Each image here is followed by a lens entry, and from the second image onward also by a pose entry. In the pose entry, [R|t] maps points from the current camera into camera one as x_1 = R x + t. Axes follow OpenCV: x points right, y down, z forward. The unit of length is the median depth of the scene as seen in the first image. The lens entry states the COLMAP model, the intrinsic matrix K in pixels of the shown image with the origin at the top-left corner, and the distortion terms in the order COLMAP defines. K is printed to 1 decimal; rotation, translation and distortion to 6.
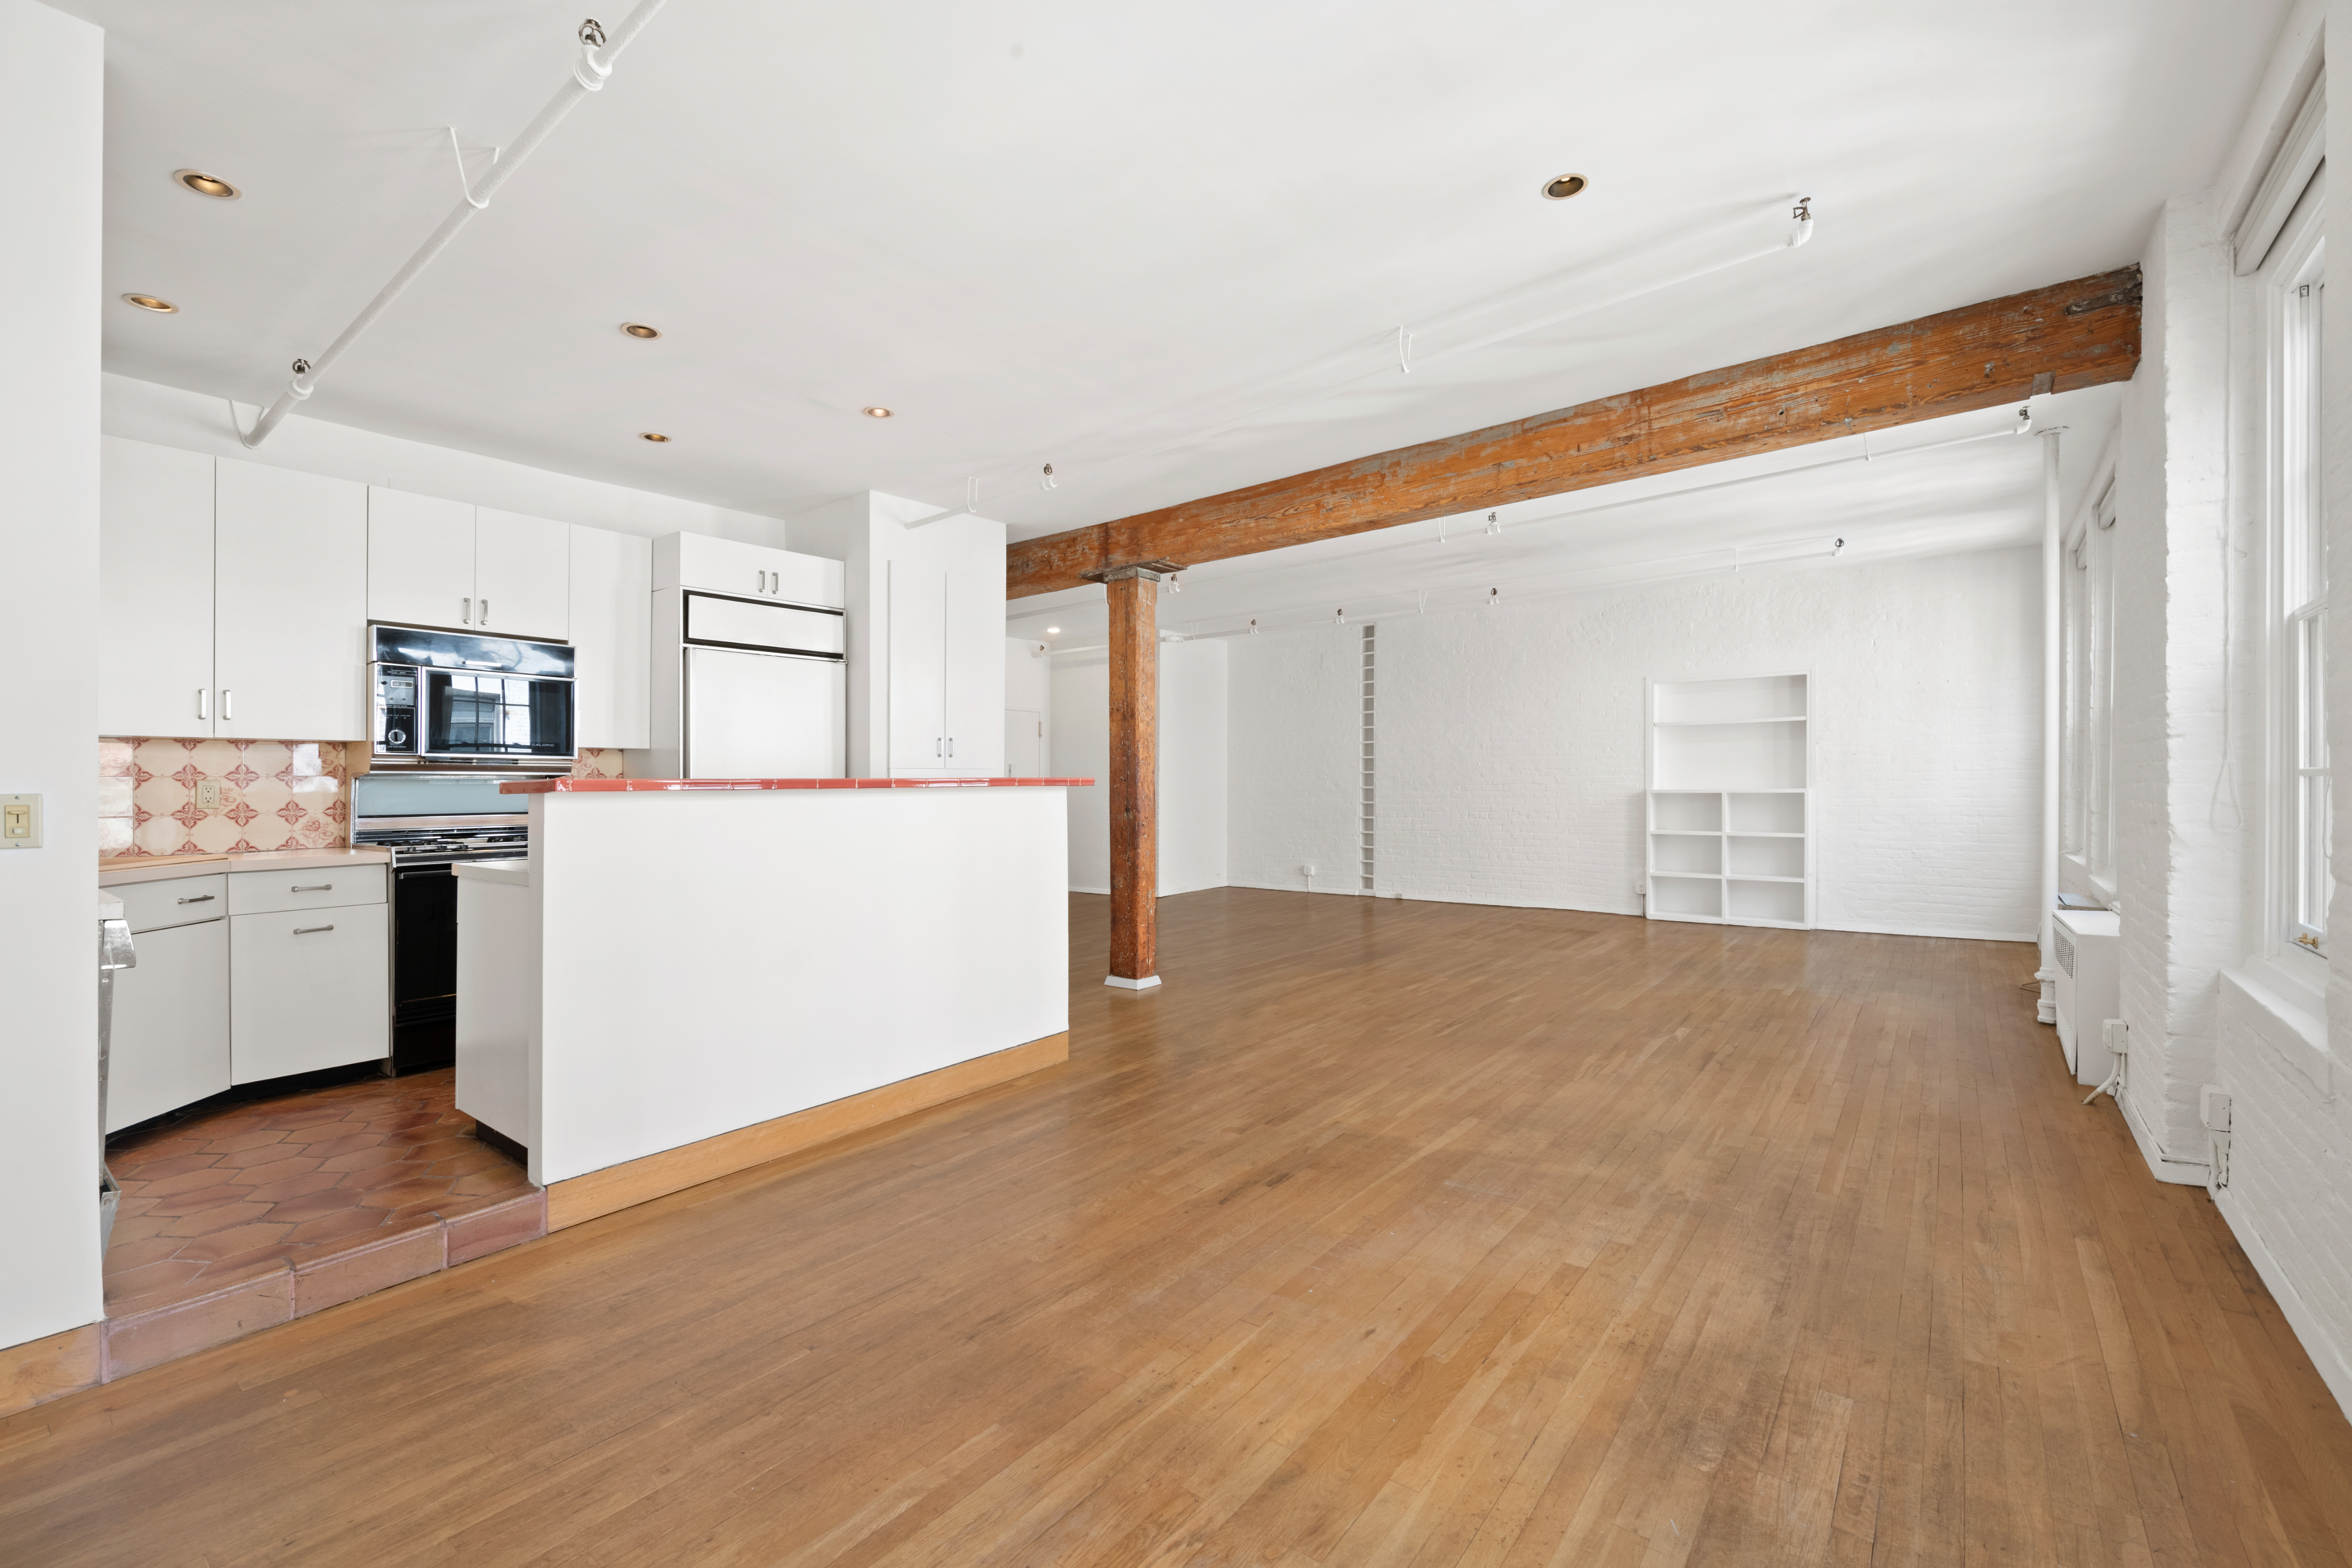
lens RADIAL K [[983.7, 0, 1176.0], [0, 983.7, 784.0], [0, 0, 1]] dist [0.005758, -0.000664]
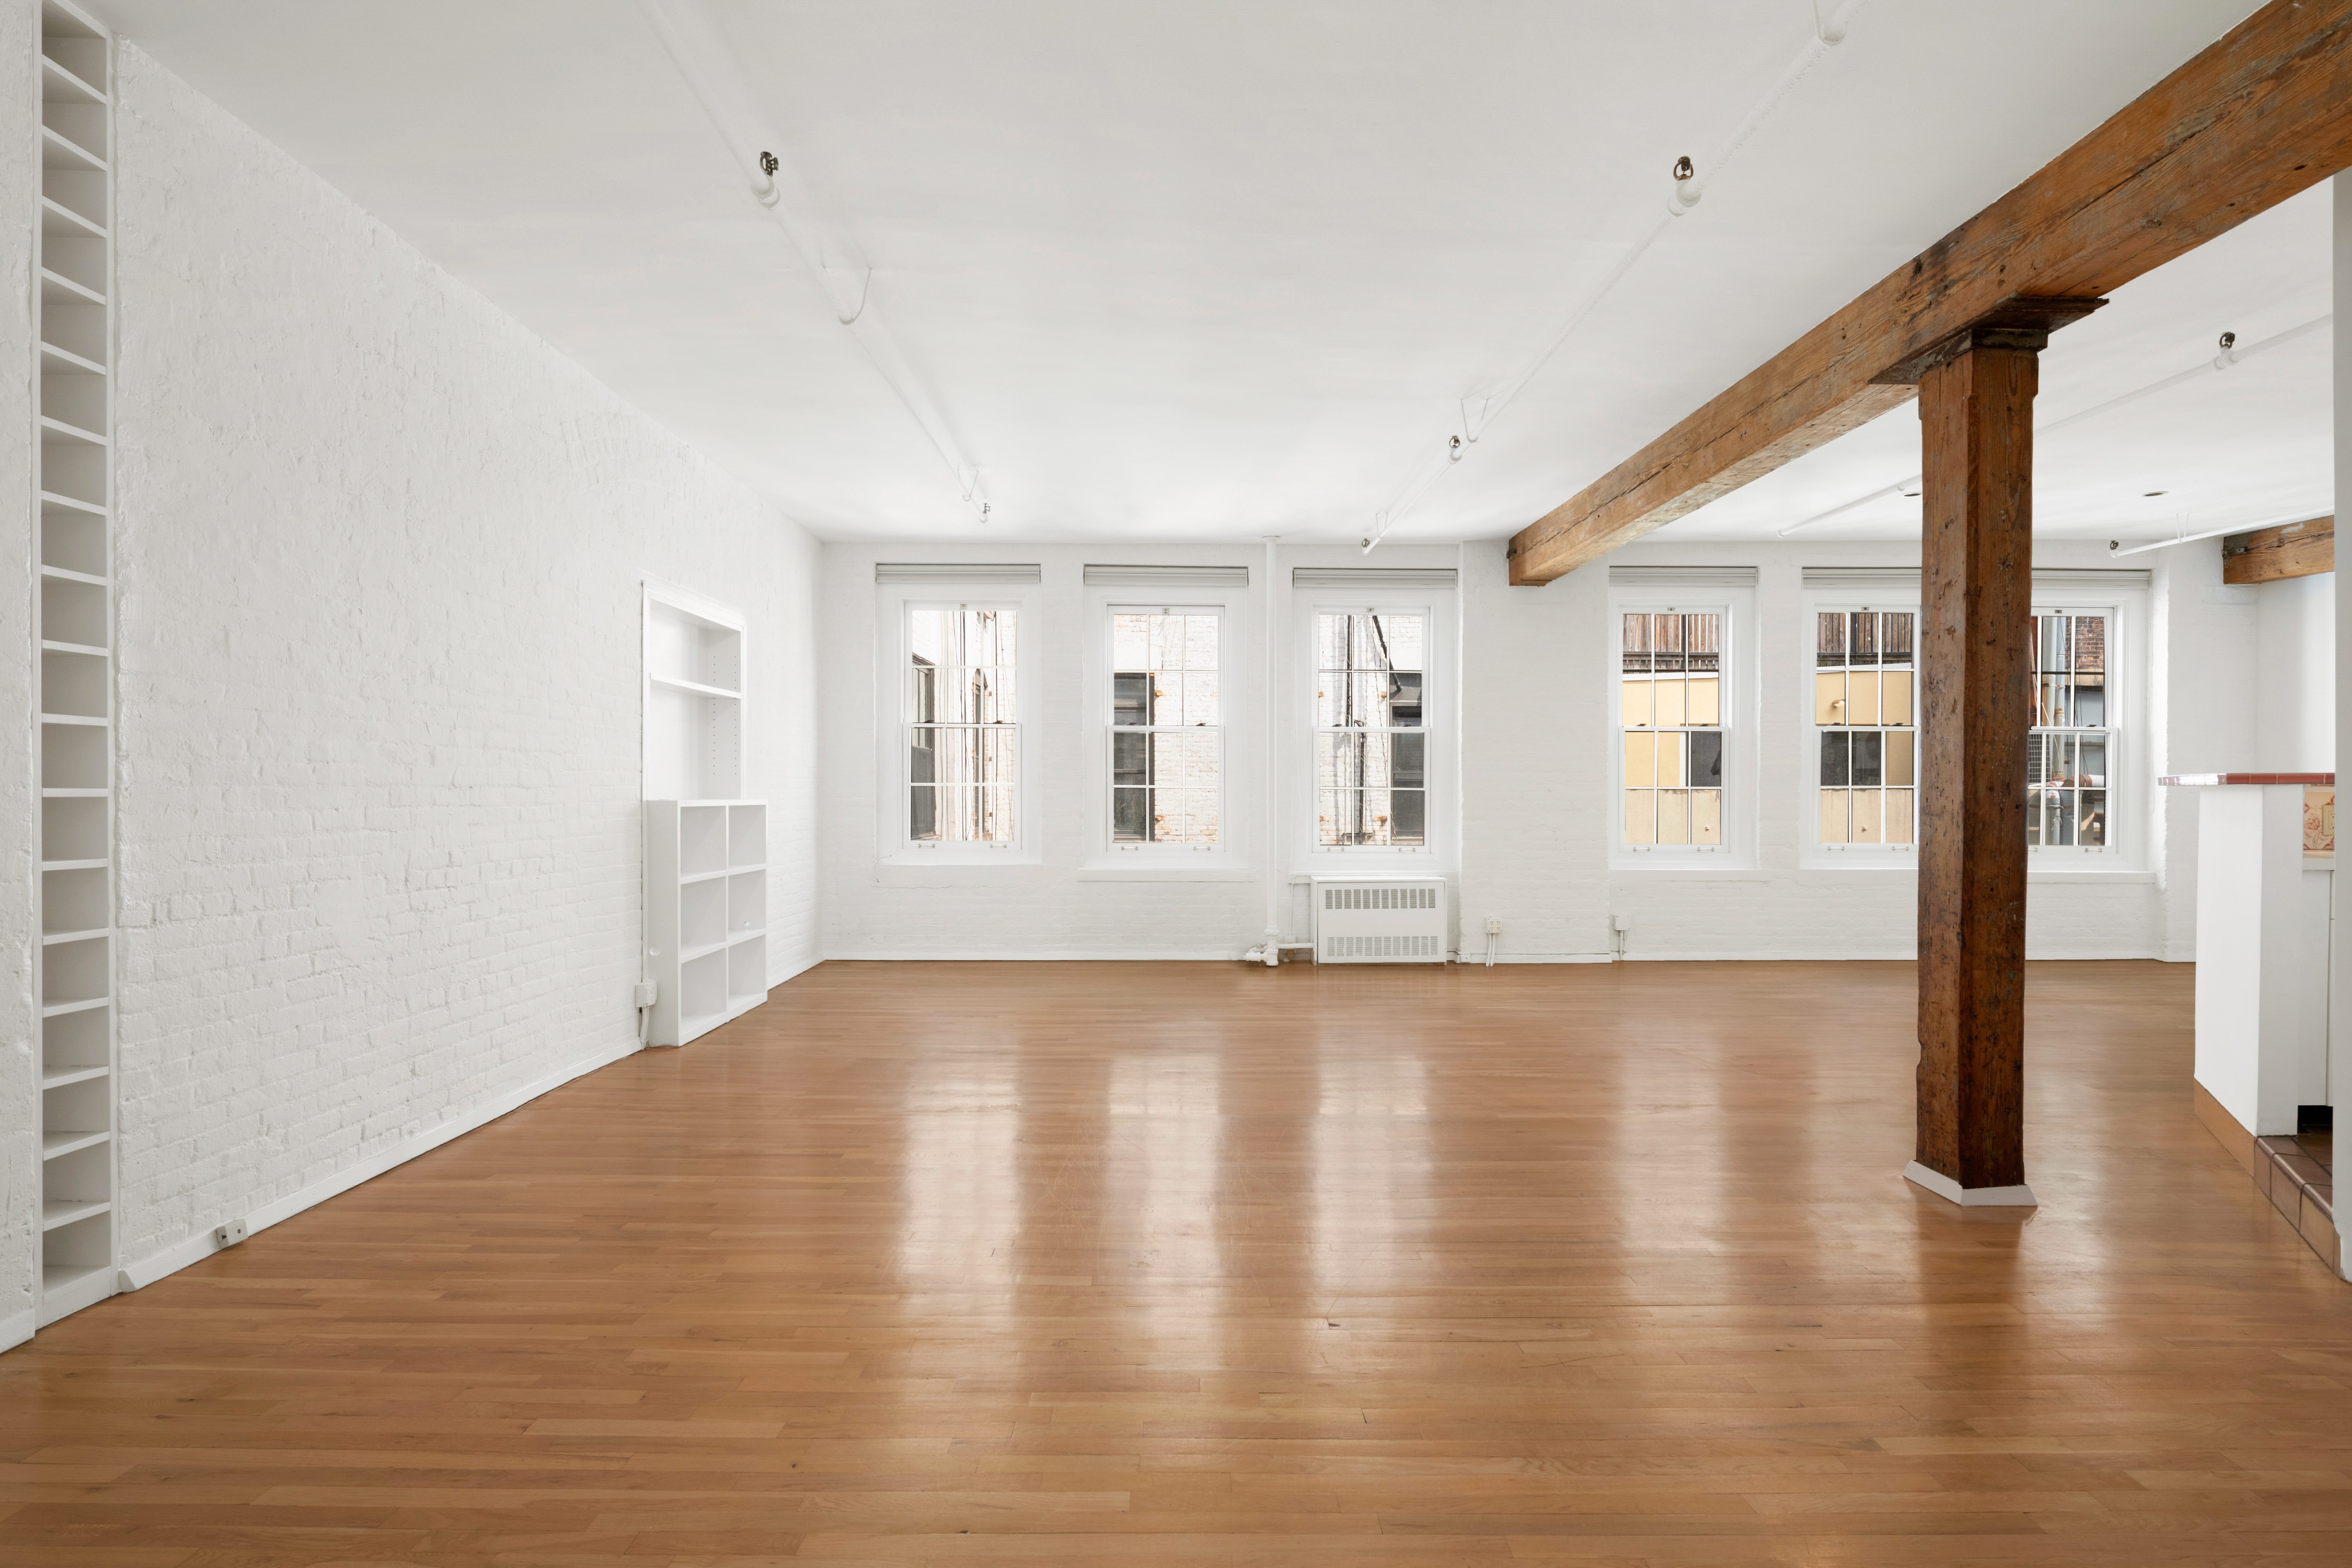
lens RADIAL K [[1174.3, 0, 1133.5], [0, 1174.3, 796.6], [0, 0, 1]] dist [0.004805, 0.001008]
pose [[-0.623442, 0.004557, 0.781856, -0.377075], [0.002085, 0.999989, -0.004166, 0.016299], [-0.781867, -0.000967, -0.623445, 2.646560]]
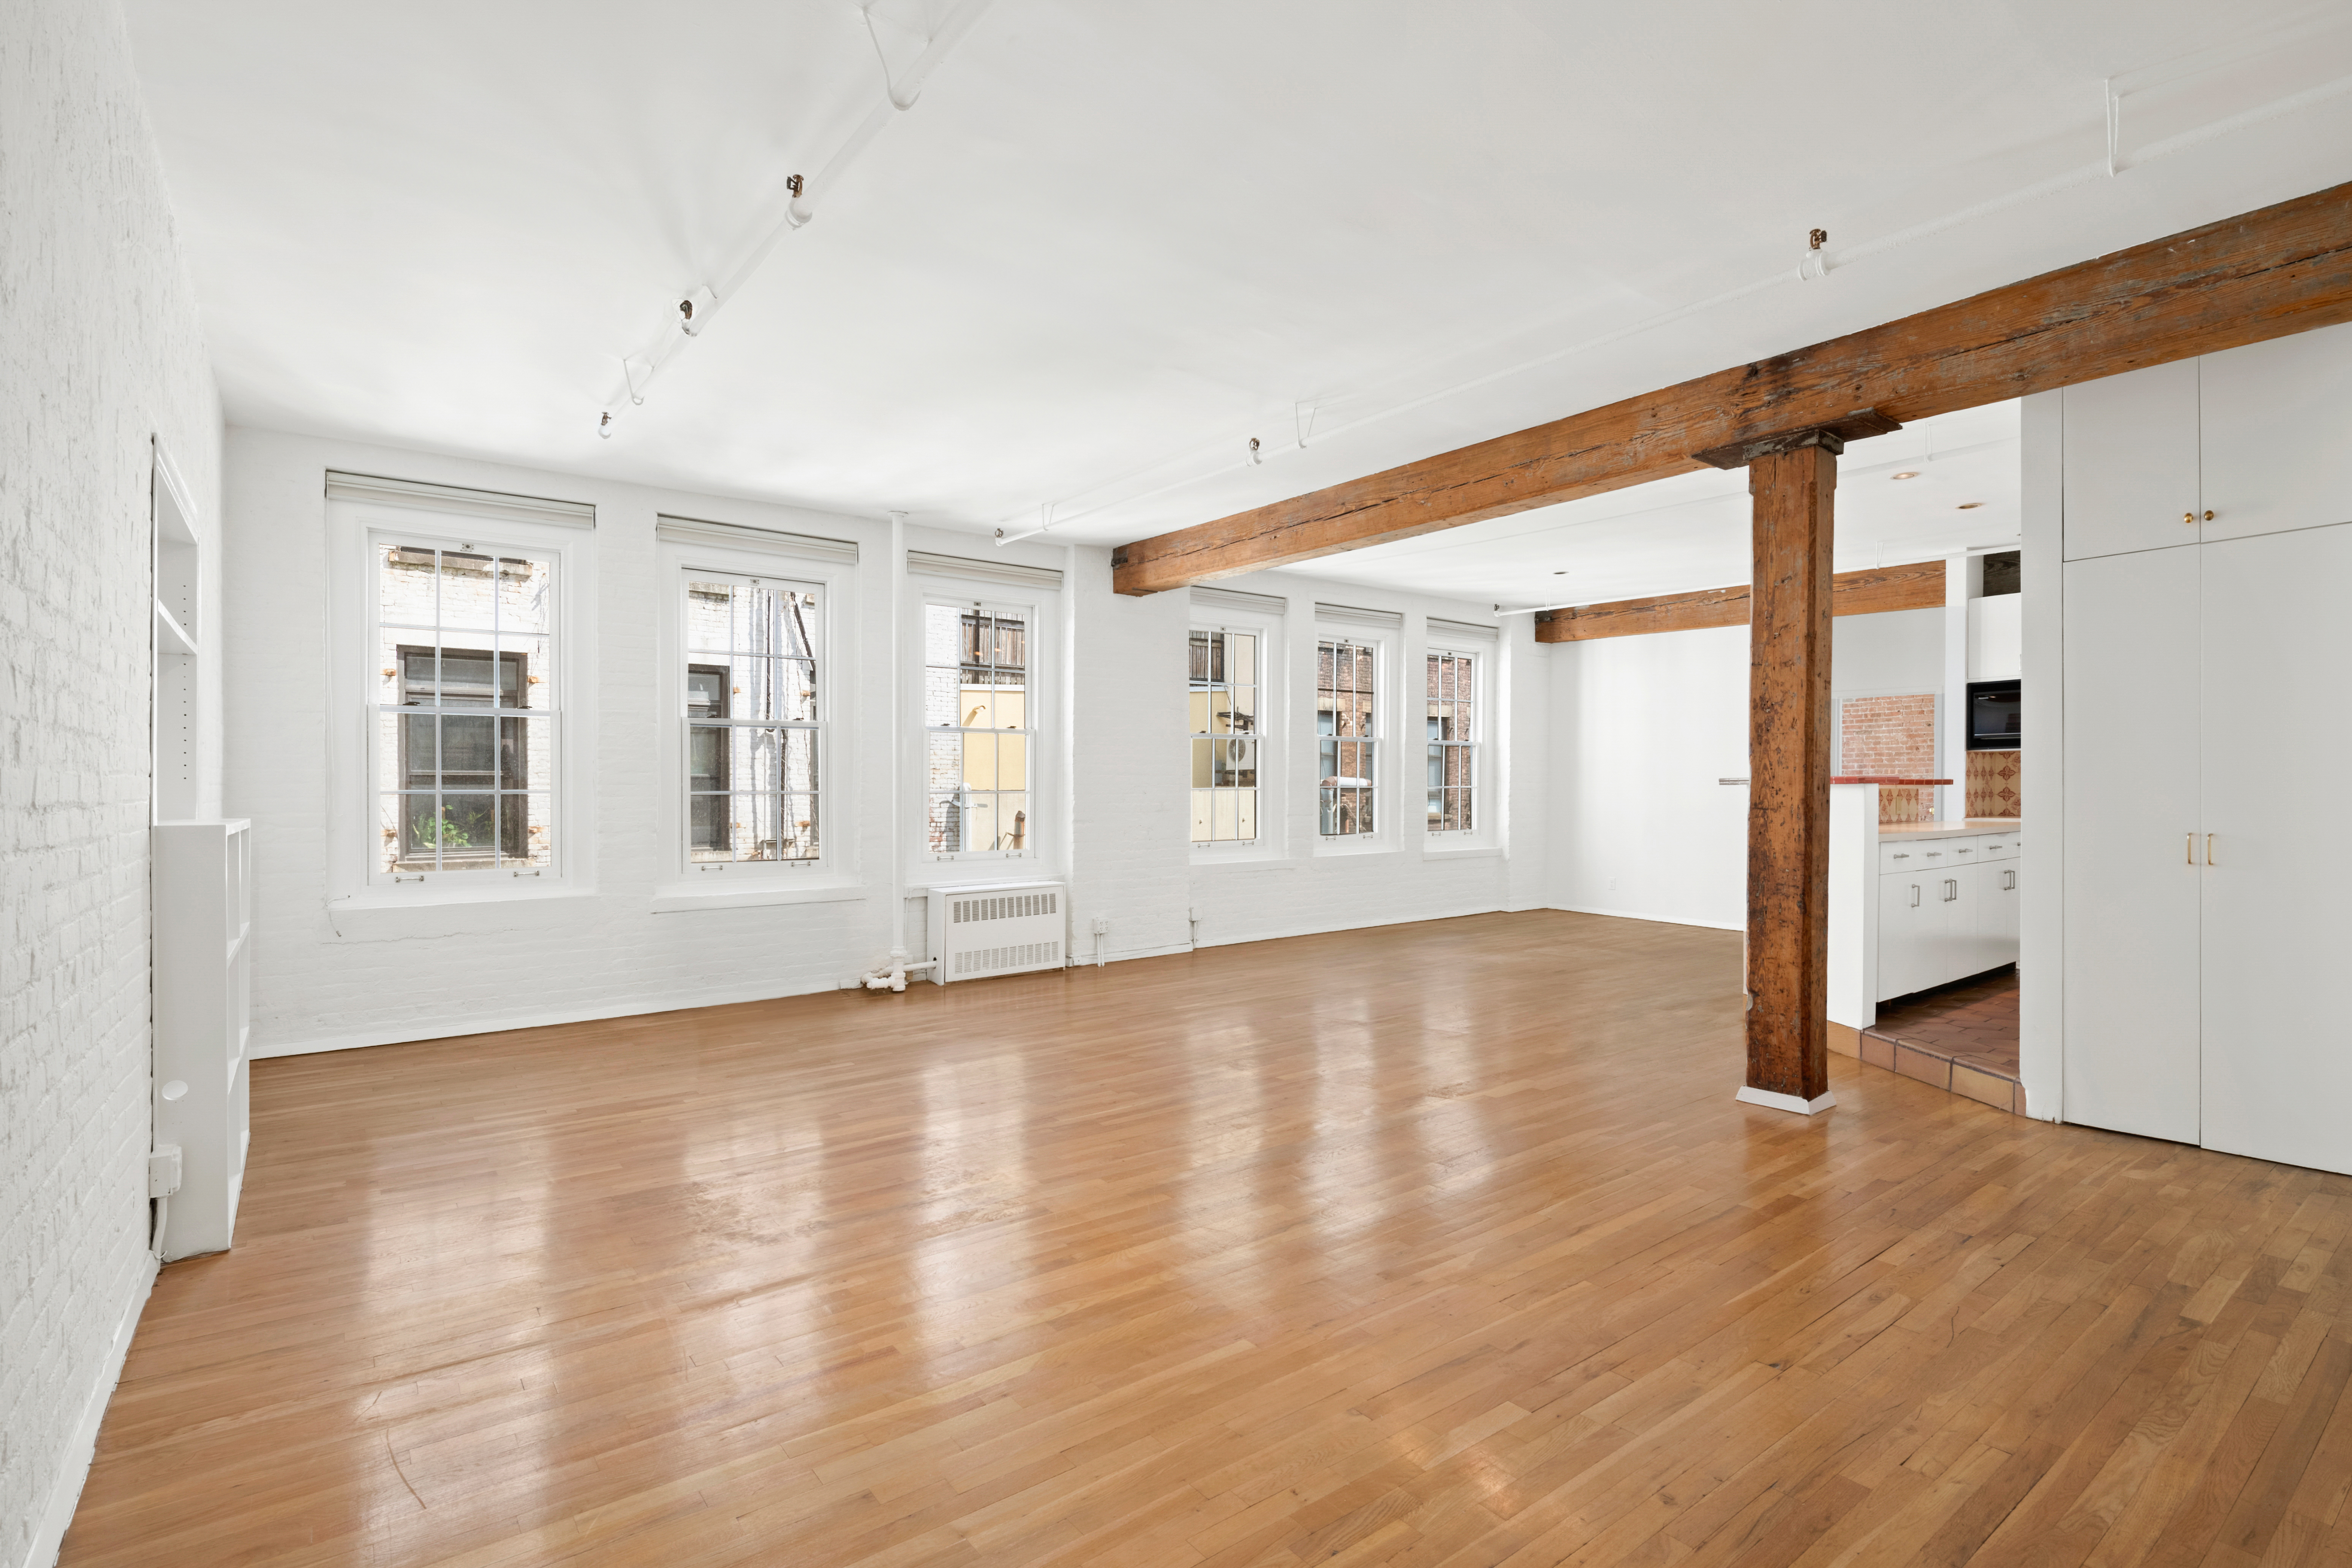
lens RADIAL K [[1136.2, 0, 1179.8], [0, 1136.2, 792.7], [0, 0, 1]] dist [0.018321, -0.009063]
pose [[-0.971472, 0.017000, 0.236544, 0.201566], [0.016791, 0.999855, -0.002896, 0.006176], [-0.236559, 0.001158, -0.971616, 2.800128]]
